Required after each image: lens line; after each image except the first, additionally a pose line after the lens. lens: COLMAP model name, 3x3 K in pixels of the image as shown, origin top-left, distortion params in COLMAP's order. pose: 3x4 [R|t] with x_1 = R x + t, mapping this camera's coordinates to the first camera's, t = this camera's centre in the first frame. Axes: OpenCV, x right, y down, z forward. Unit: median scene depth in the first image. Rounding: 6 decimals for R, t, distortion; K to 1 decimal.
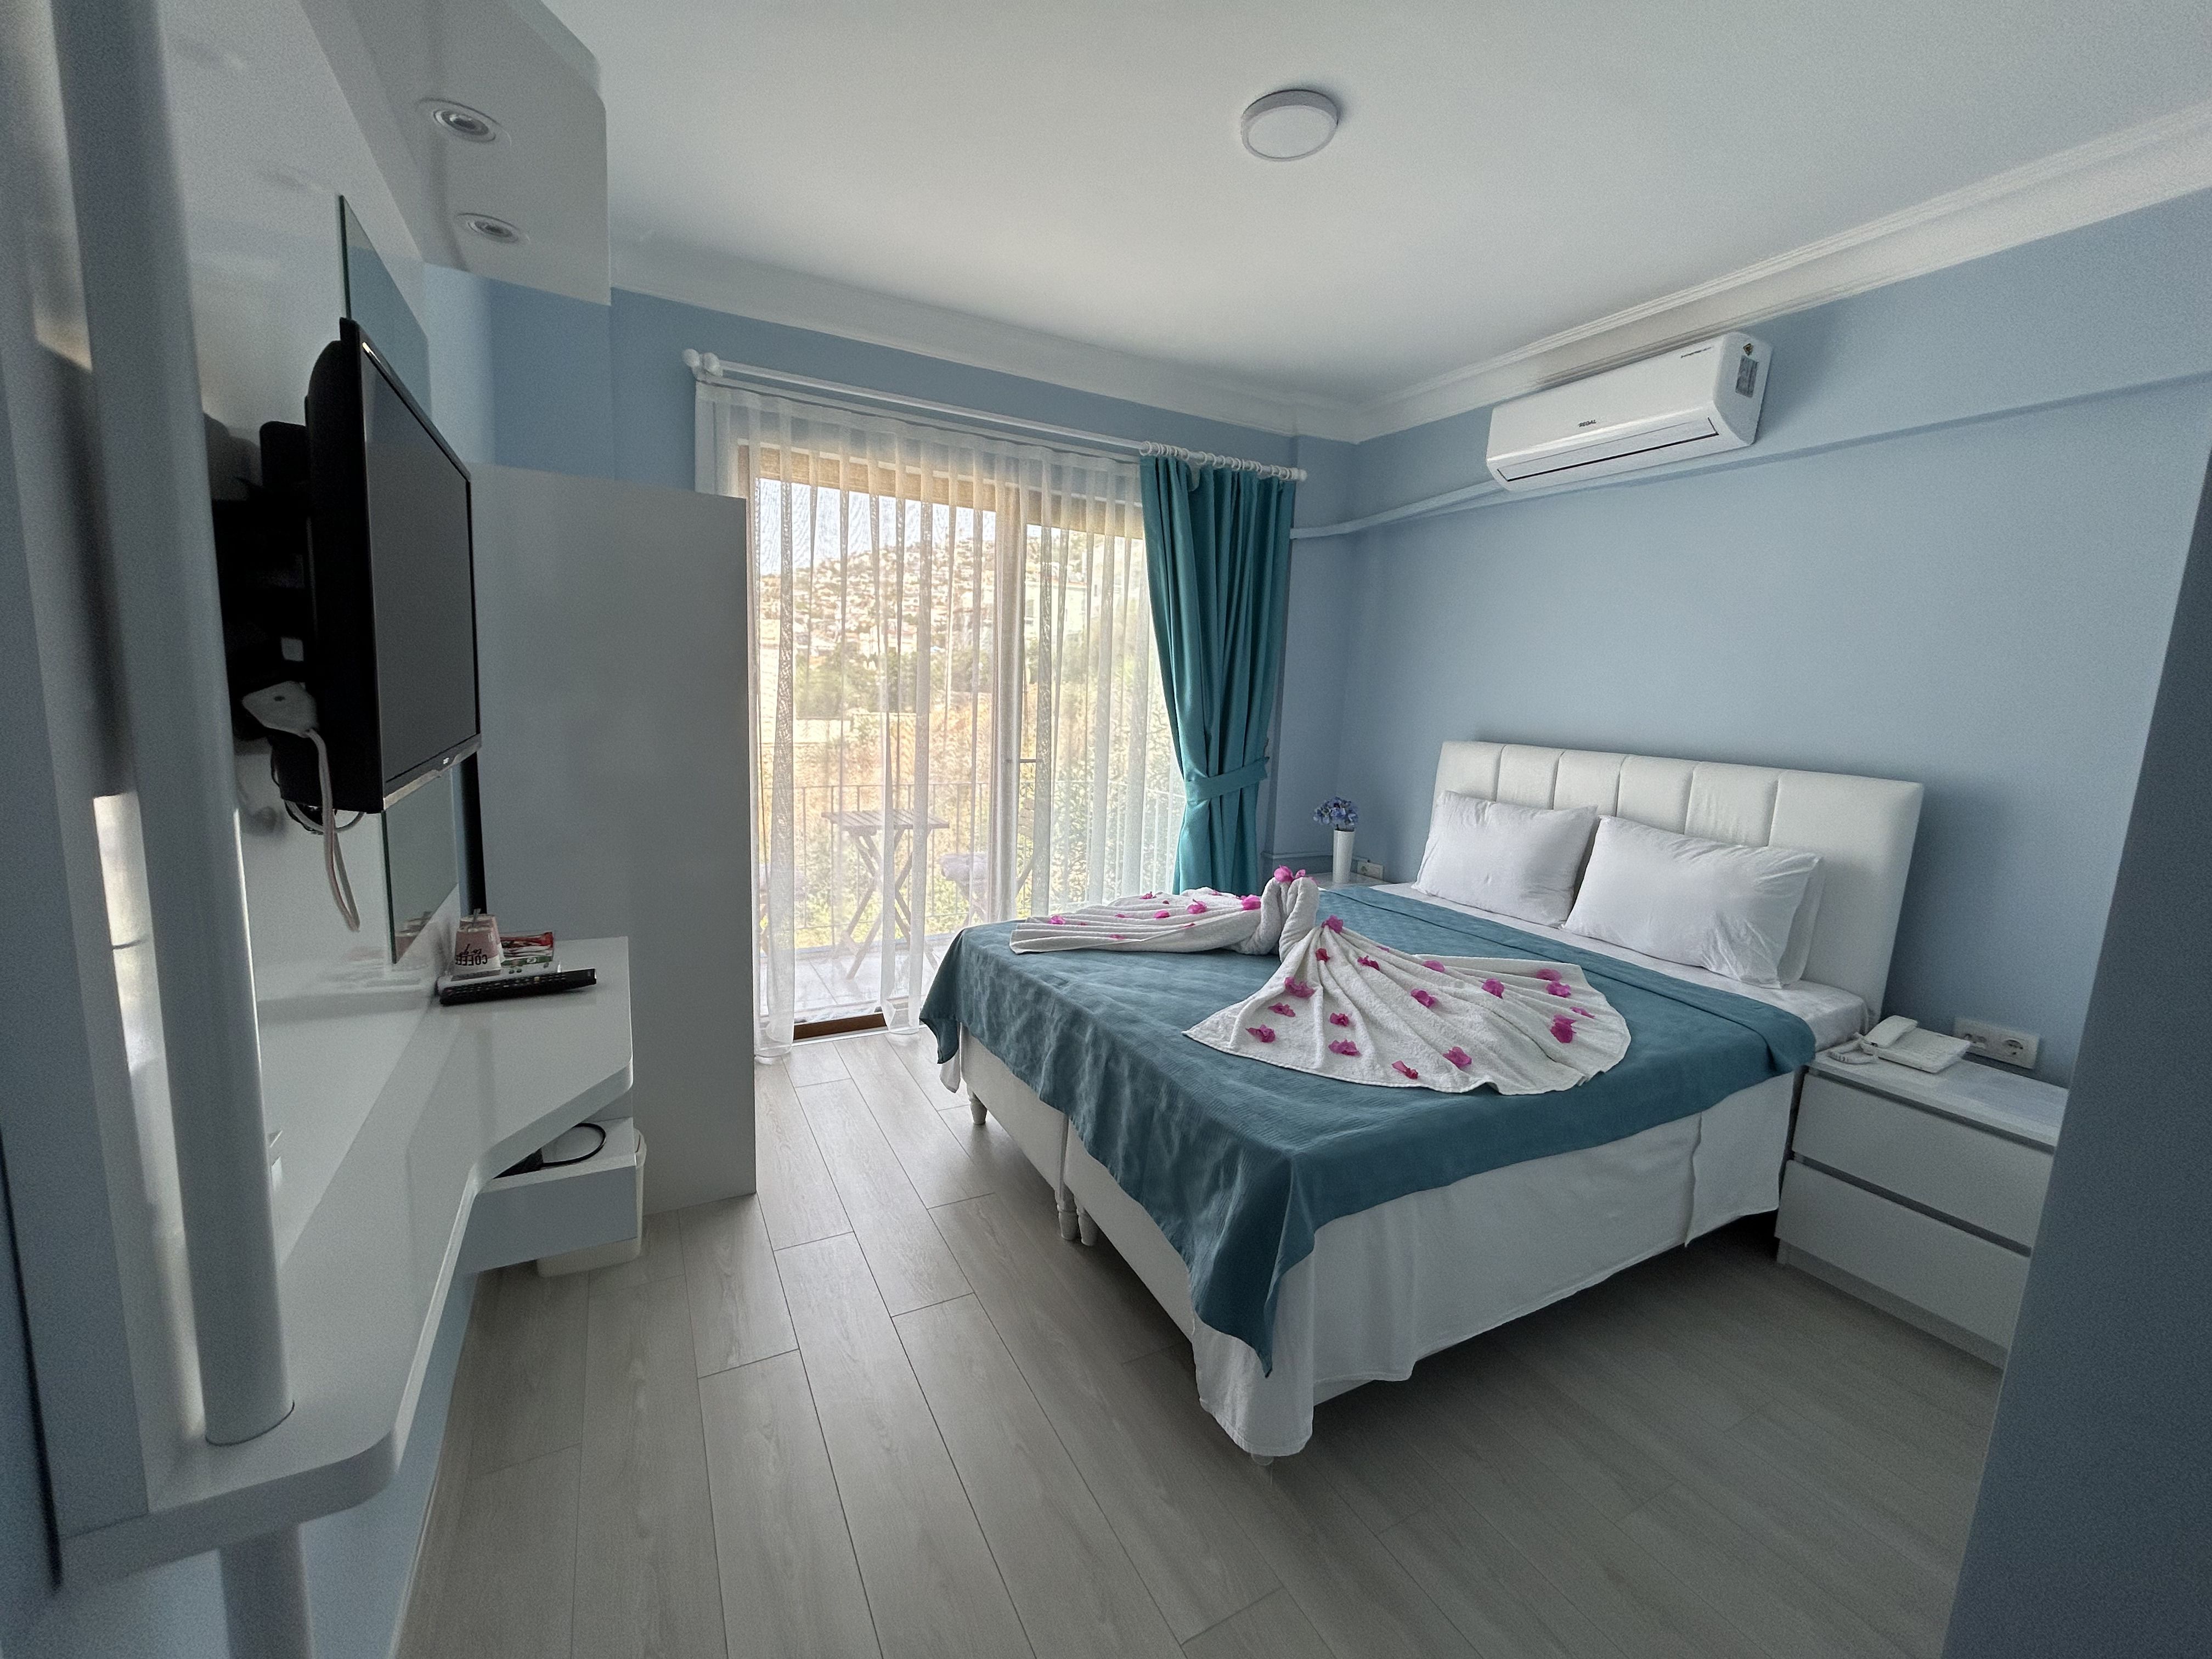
lens RADIAL K [[887.7, 0, 1099.1], [0, 887.7, 822.4], [0, 0, 1]] dist [0.000907, 0.000418]
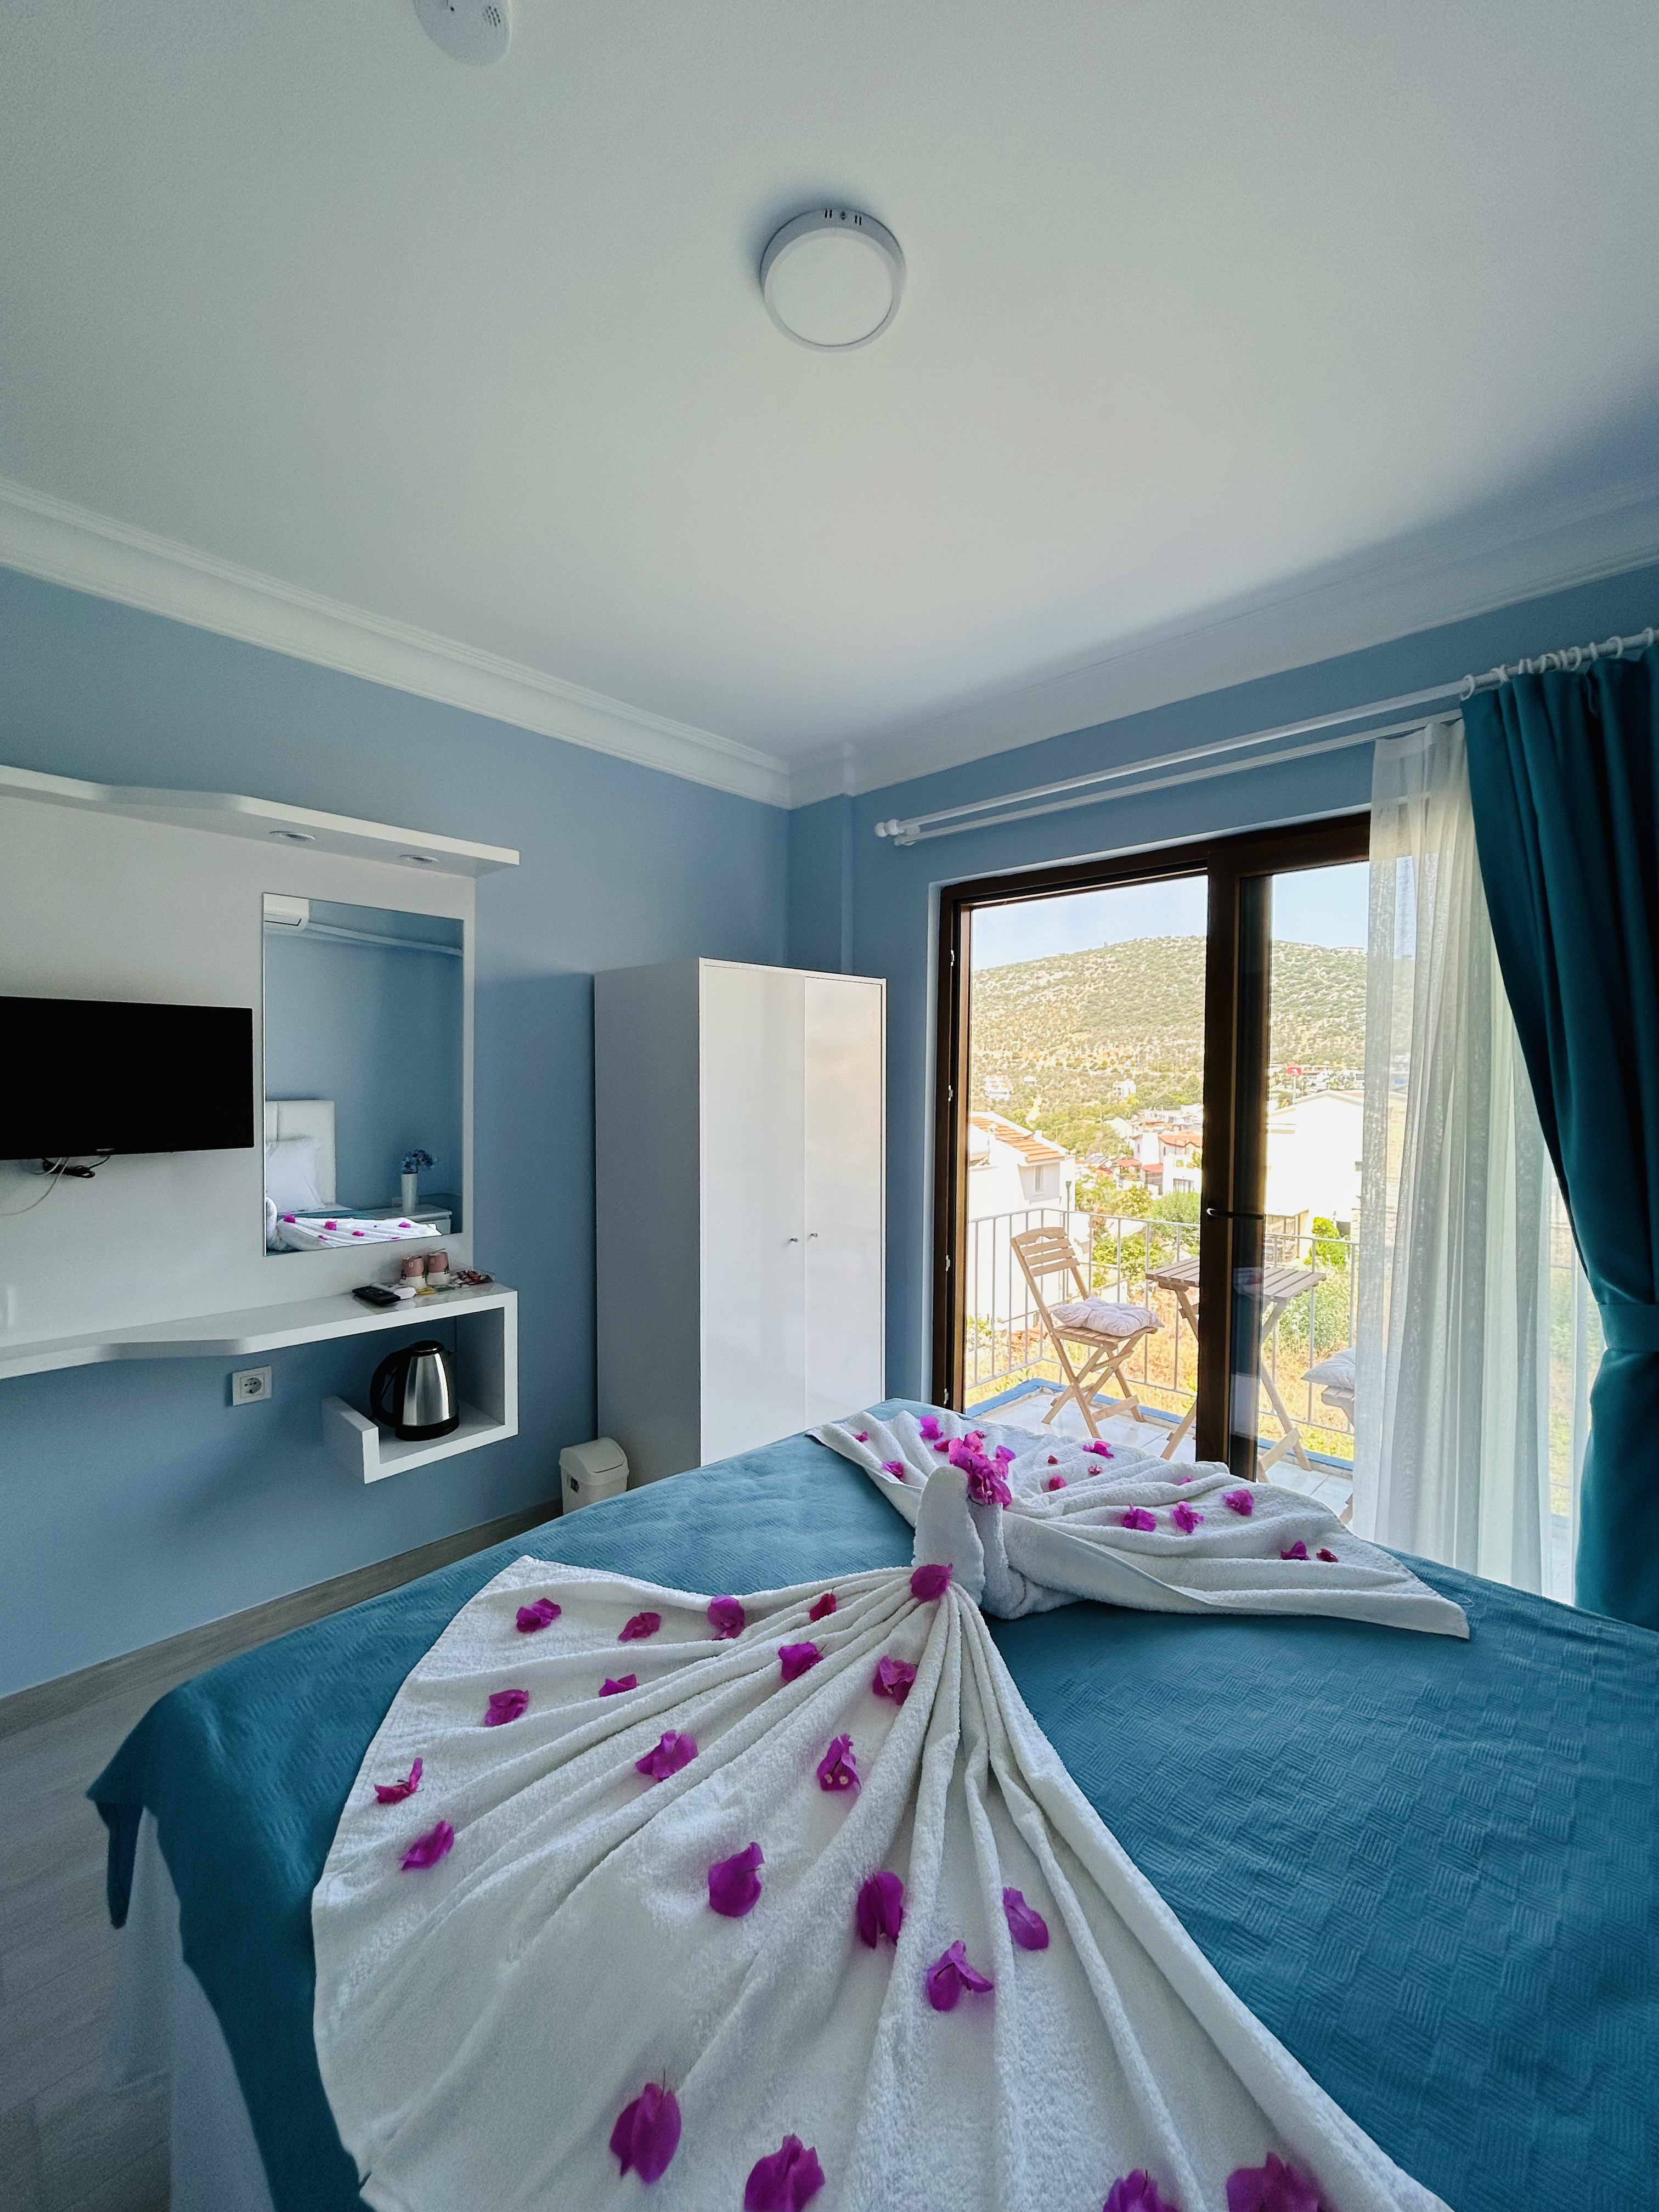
lens RADIAL K [[887.7, 0, 822.2], [0, 887.7, 1115.8], [0, 0, 1]] dist [0.000907, 0.000418]
pose [[0.312226, -0.013438, -0.949913, 0.629717], [-0.140524, 0.988247, -0.060169, -0.085512], [0.939557, 0.152272, 0.306668, 0.669474]]
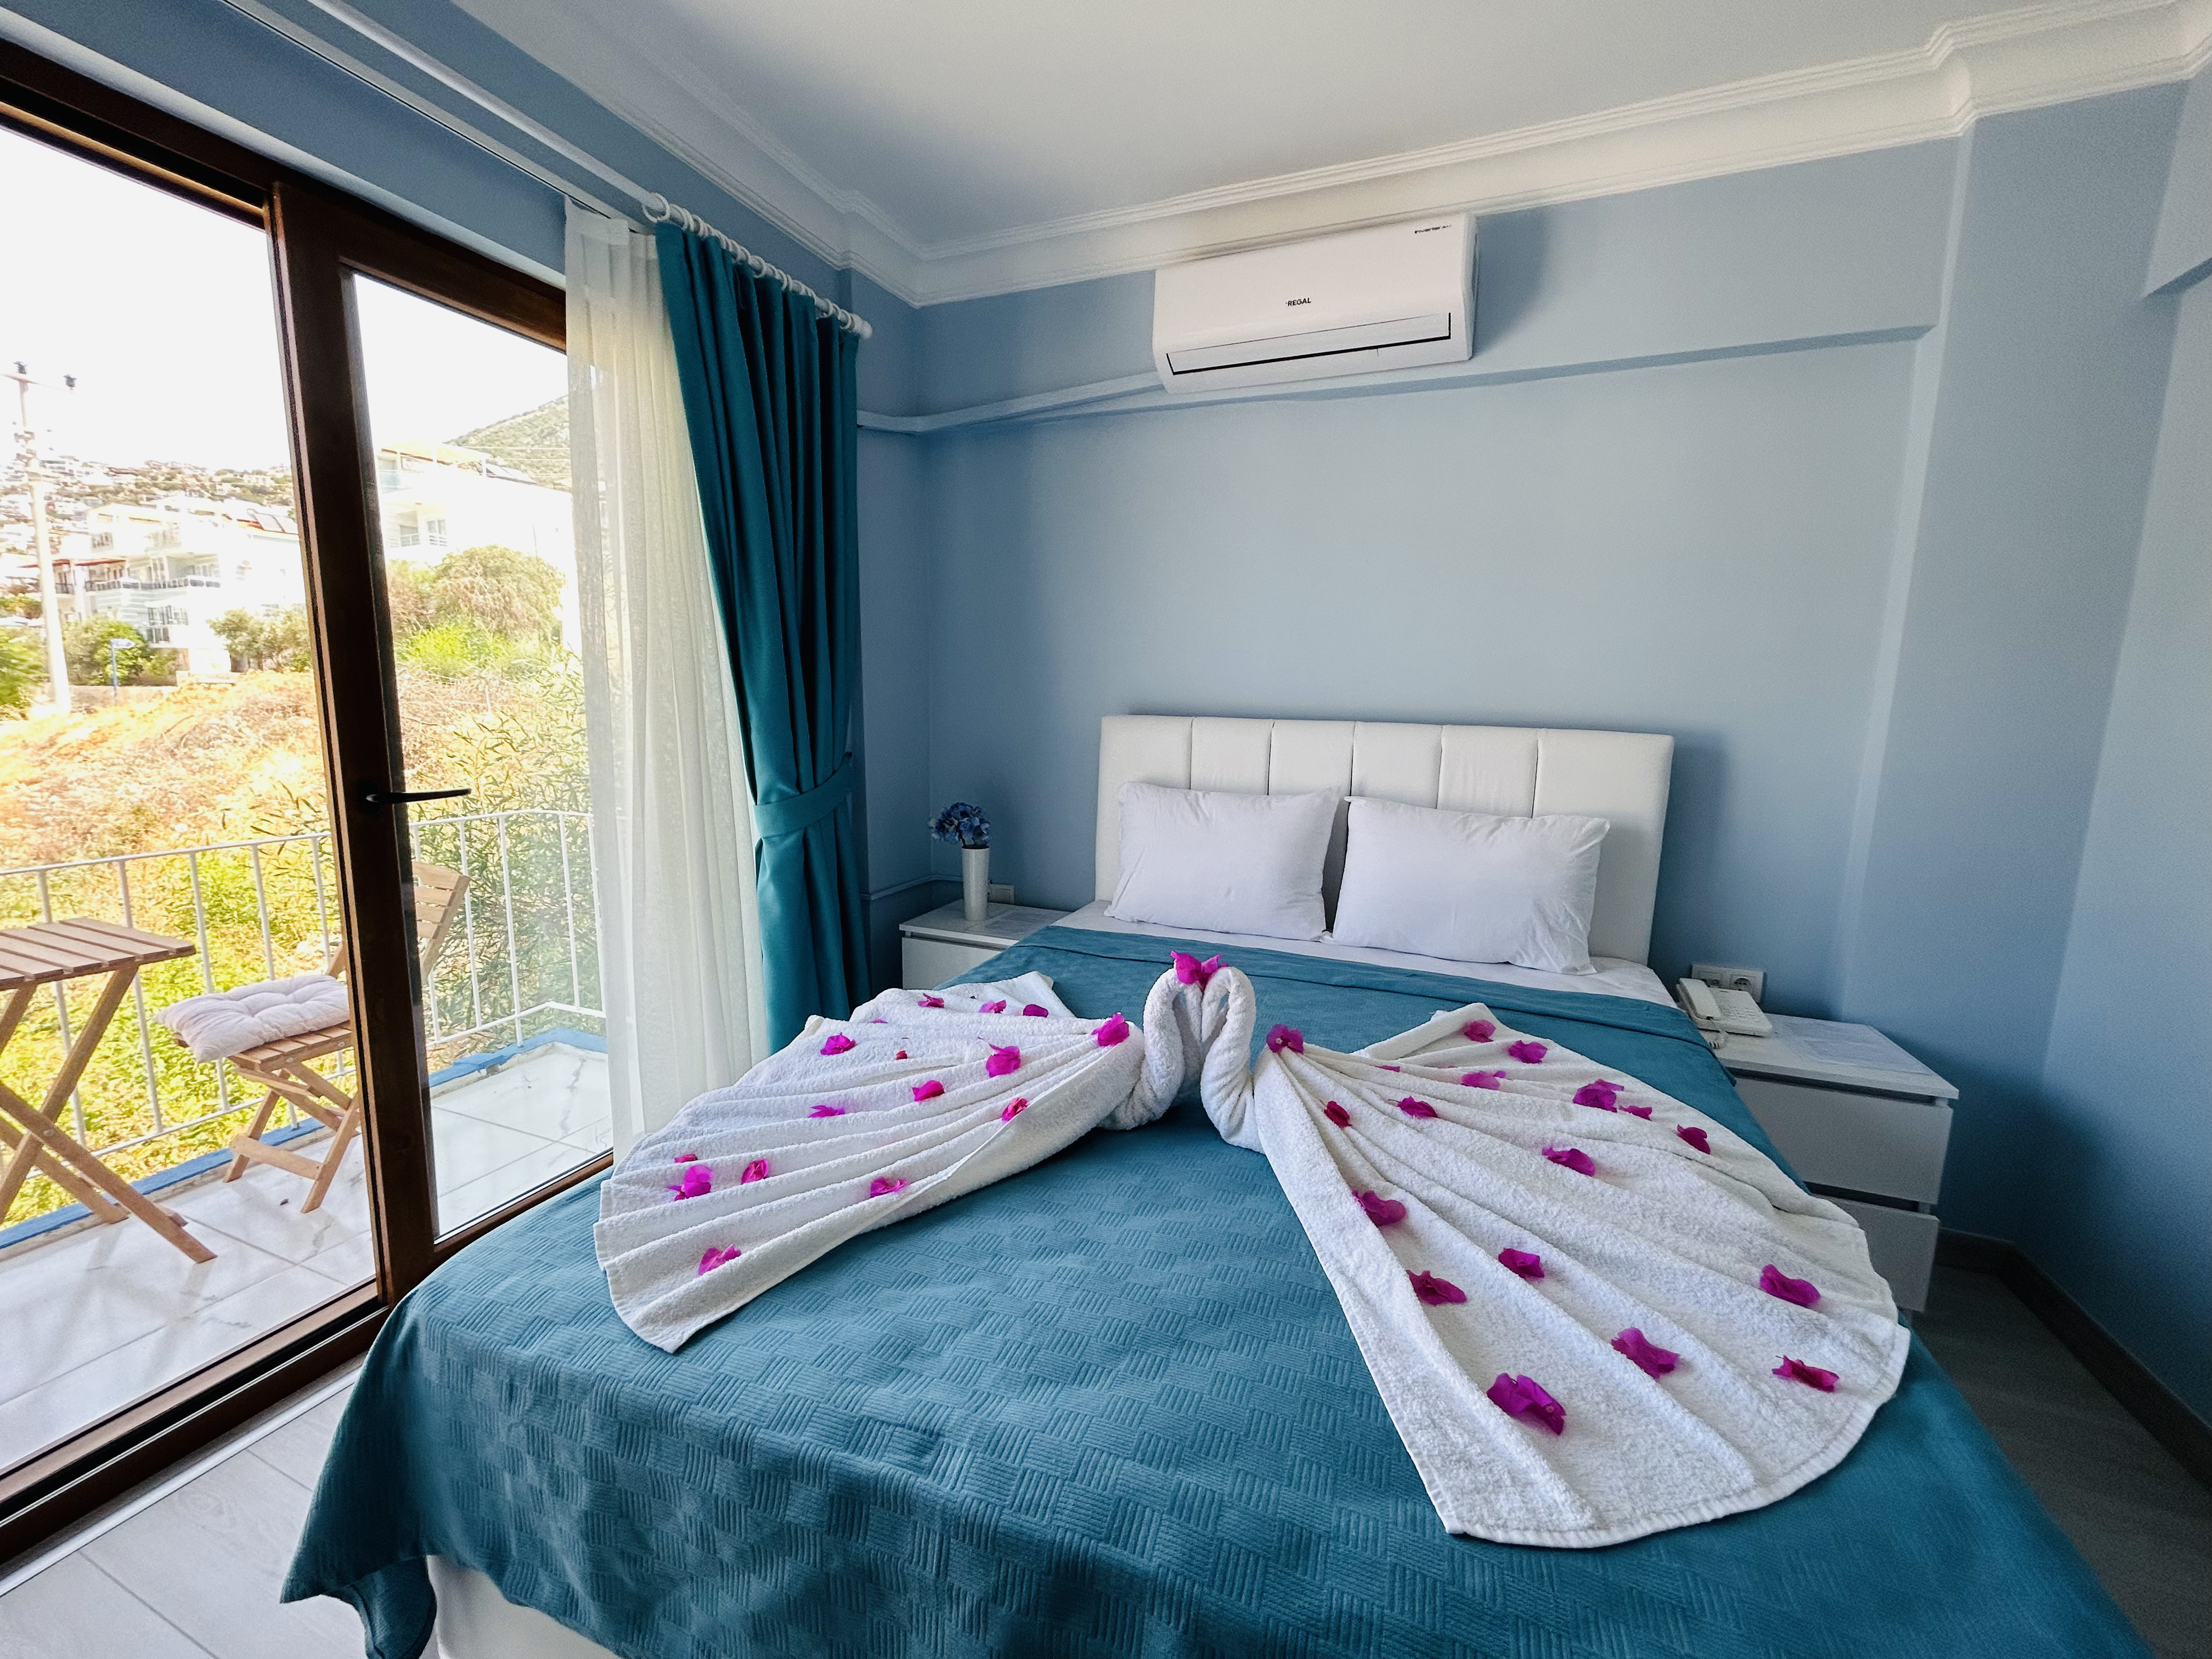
lens RADIAL K [[887.7, 0, 1100.6], [0, 887.7, 825.0], [0, 0, 1]] dist [0.000907, 0.000418]
pose [[0.768942, -0.118873, 0.628169, -0.147011], [0.107397, 0.992617, 0.056376, -0.059065], [-0.630233, 0.024114, 0.776032, 0.565395]]
